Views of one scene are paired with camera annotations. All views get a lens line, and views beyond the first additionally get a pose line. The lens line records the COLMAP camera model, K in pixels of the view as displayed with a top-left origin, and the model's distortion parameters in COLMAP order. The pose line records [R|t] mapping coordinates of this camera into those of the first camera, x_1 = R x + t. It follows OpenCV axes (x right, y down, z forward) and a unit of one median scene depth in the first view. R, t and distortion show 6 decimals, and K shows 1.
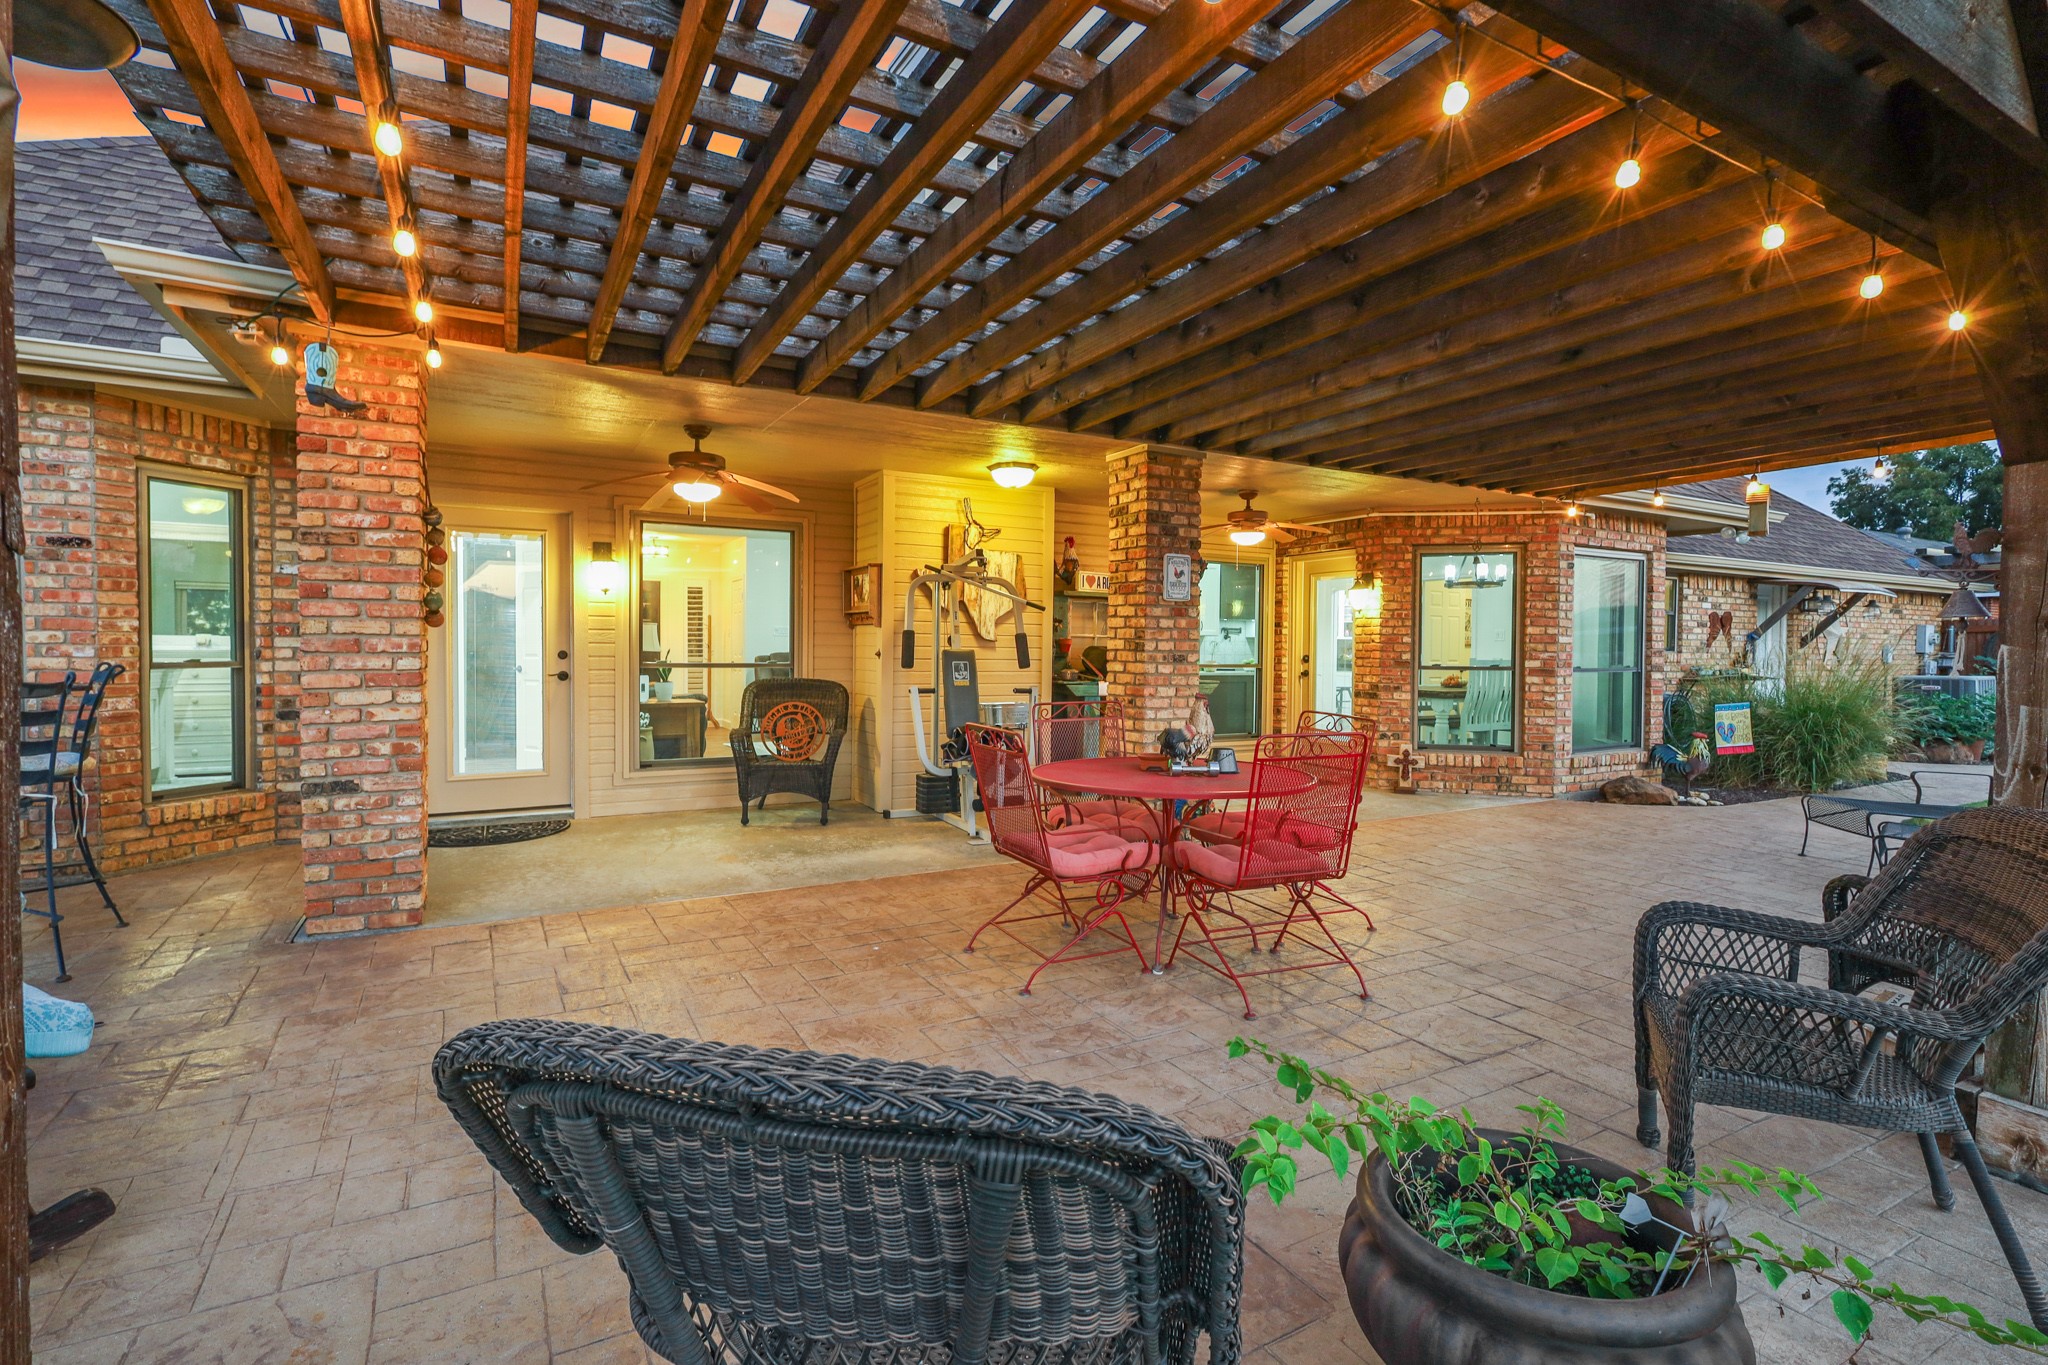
lens RADIAL K [[972.0, 0, 1028.3], [0, 972.0, 647.9], [0, 0, 1]] dist [0.001260, 0.000302]
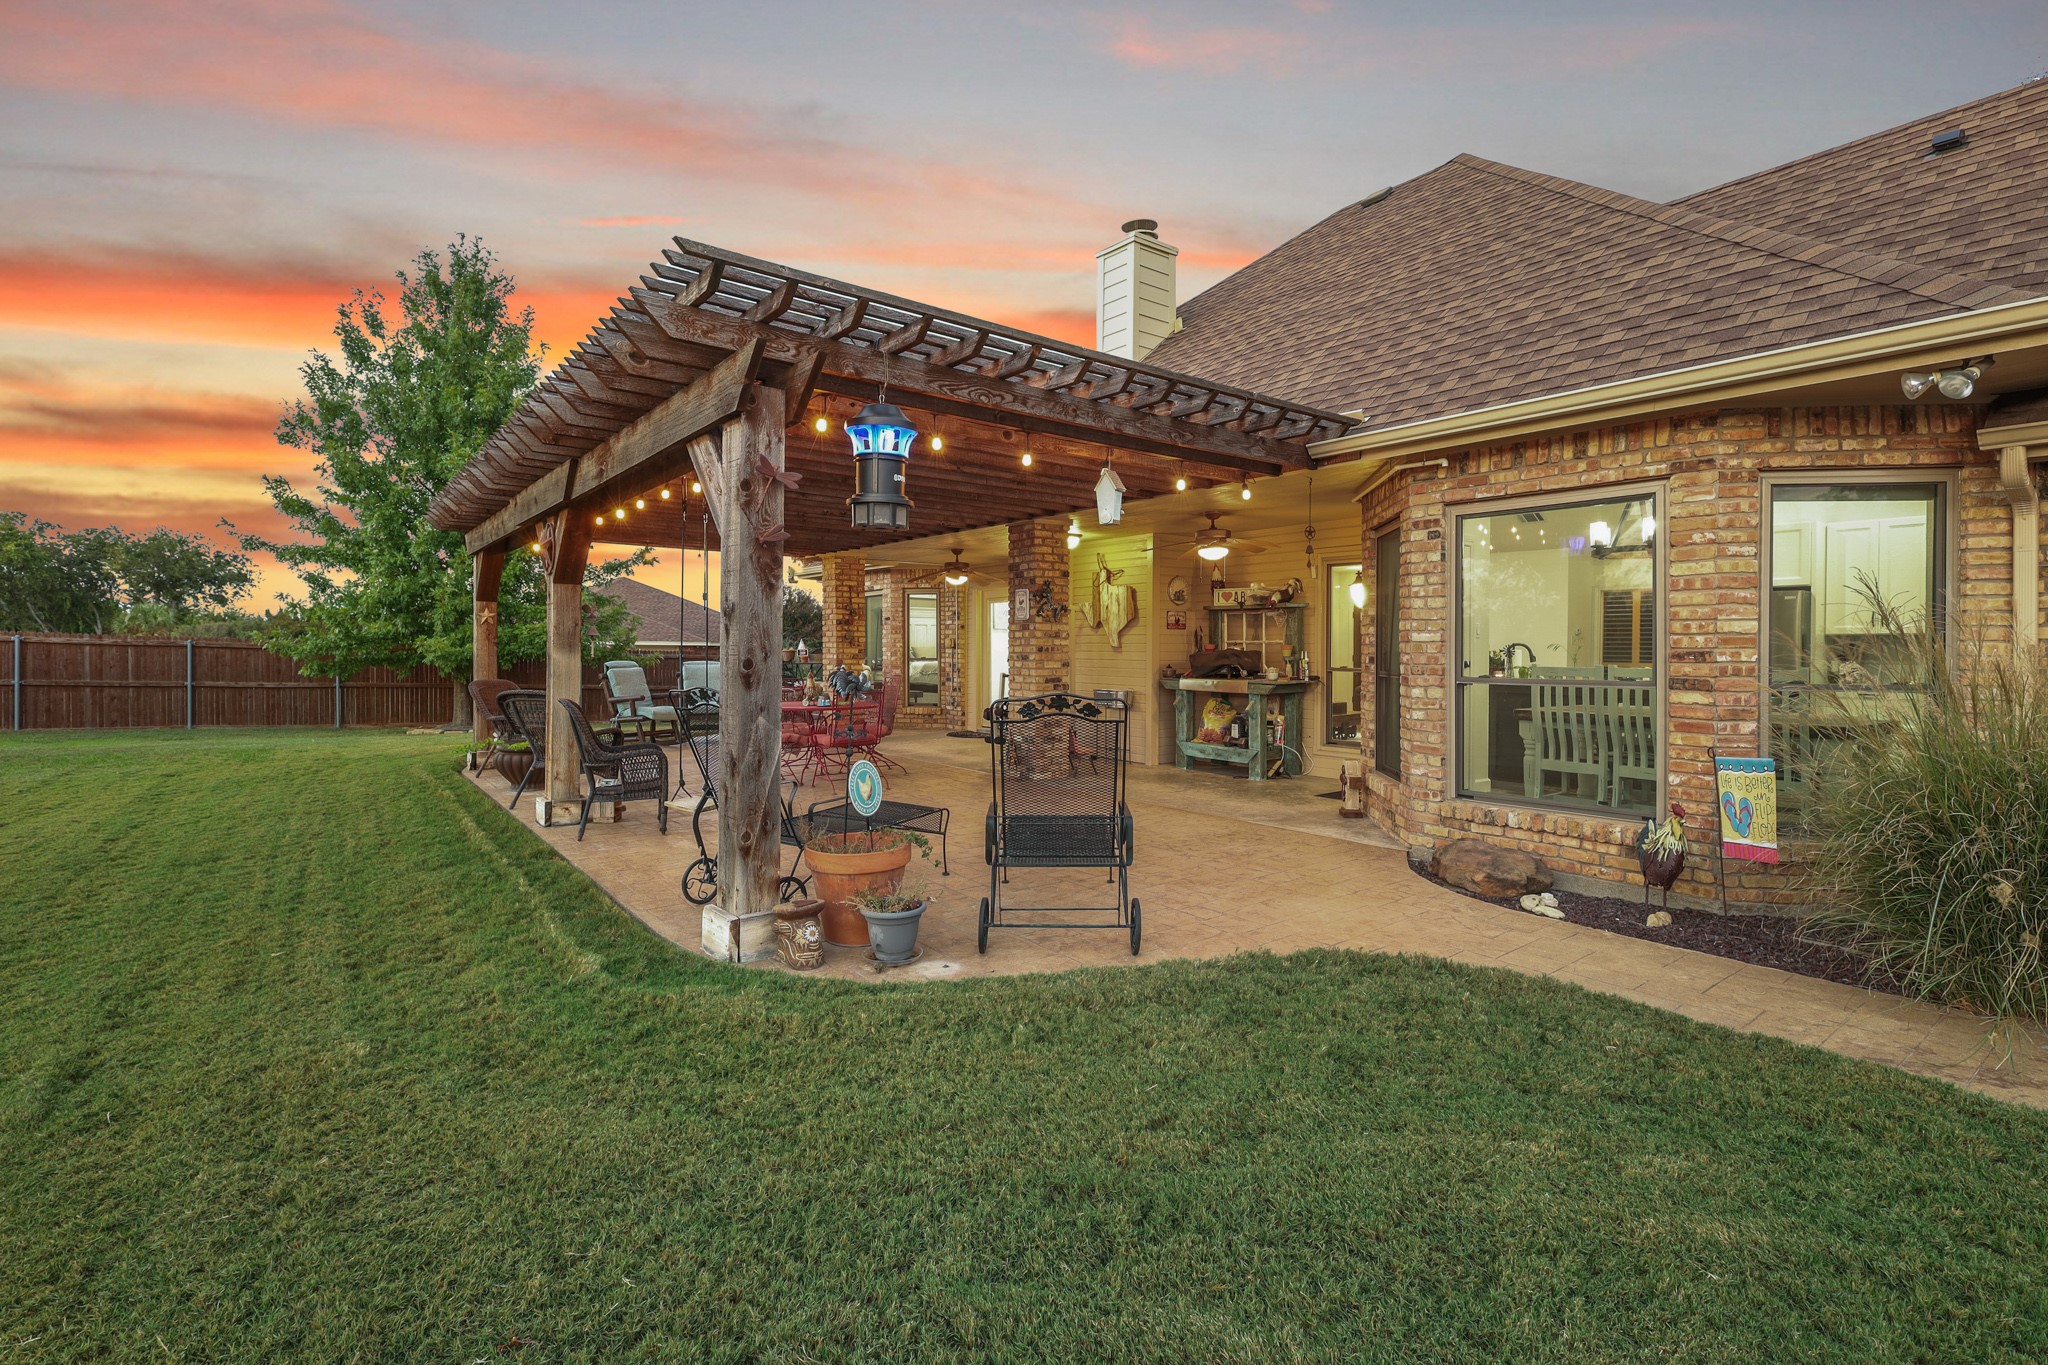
lens RADIAL K [[972.0, 0, 1028.3], [0, 972.0, 647.9], [0, 0, 1]] dist [0.001260, 0.000302]
pose [[0.132406, -0.008797, -0.991157, 1.435376], [-0.016480, 0.999803, -0.011076, 0.012665], [0.991059, 0.017800, 0.132235, 0.678665]]
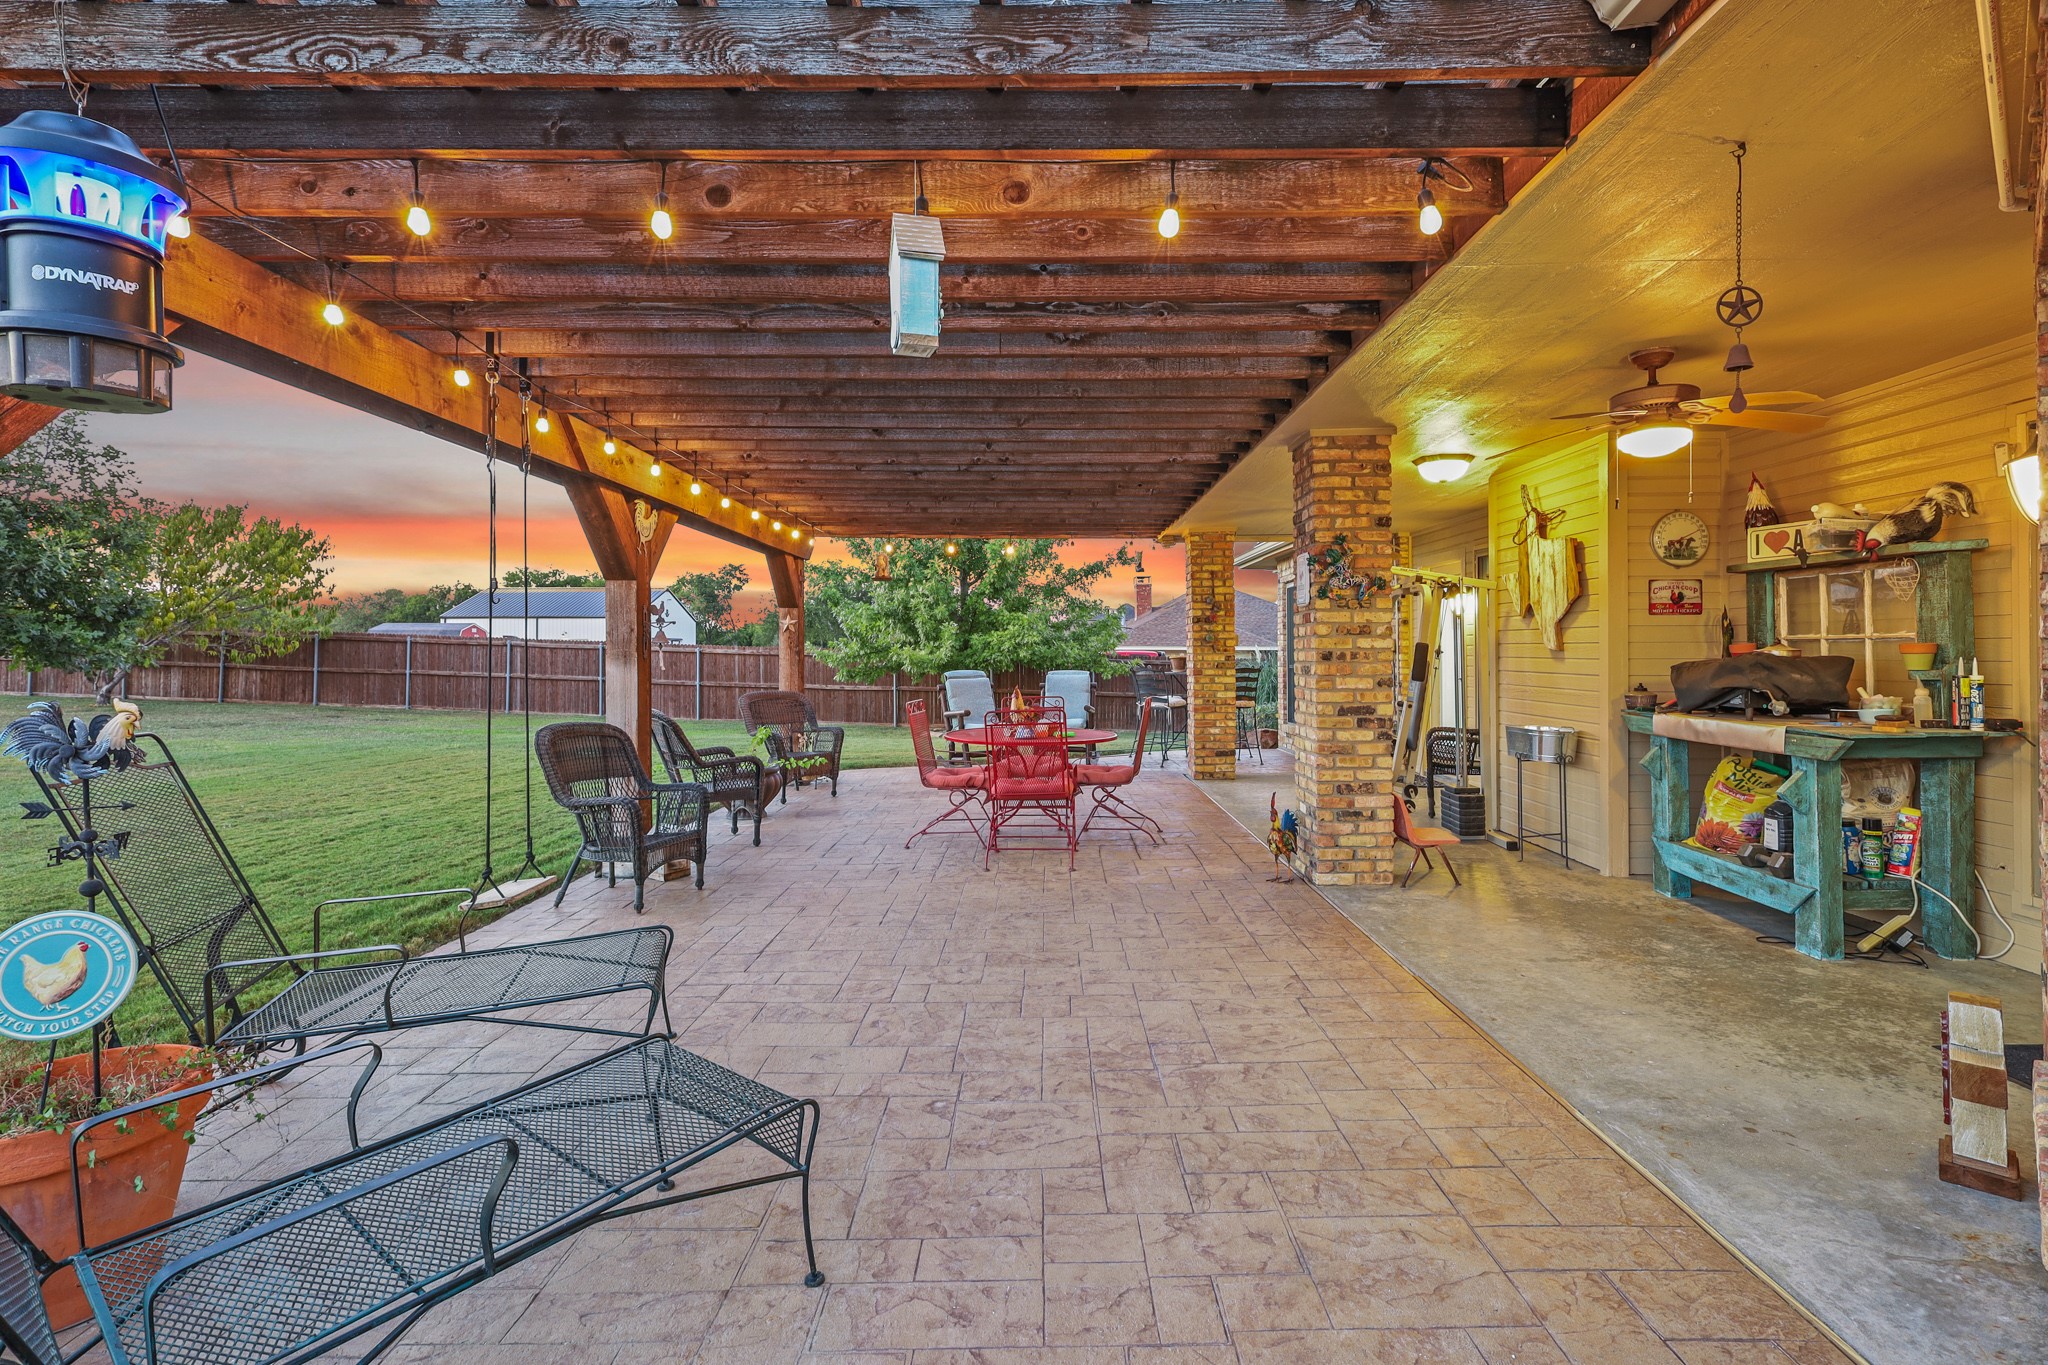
lens RADIAL K [[972.0, 0, 1028.3], [0, 972.0, 647.9], [0, 0, 1]] dist [0.001260, 0.000302]
pose [[-0.505867, -0.010820, -0.862544, 0.912823], [-0.012412, 0.999909, -0.005264, 0.000485], [0.862522, 0.008043, -0.505955, 1.041395]]
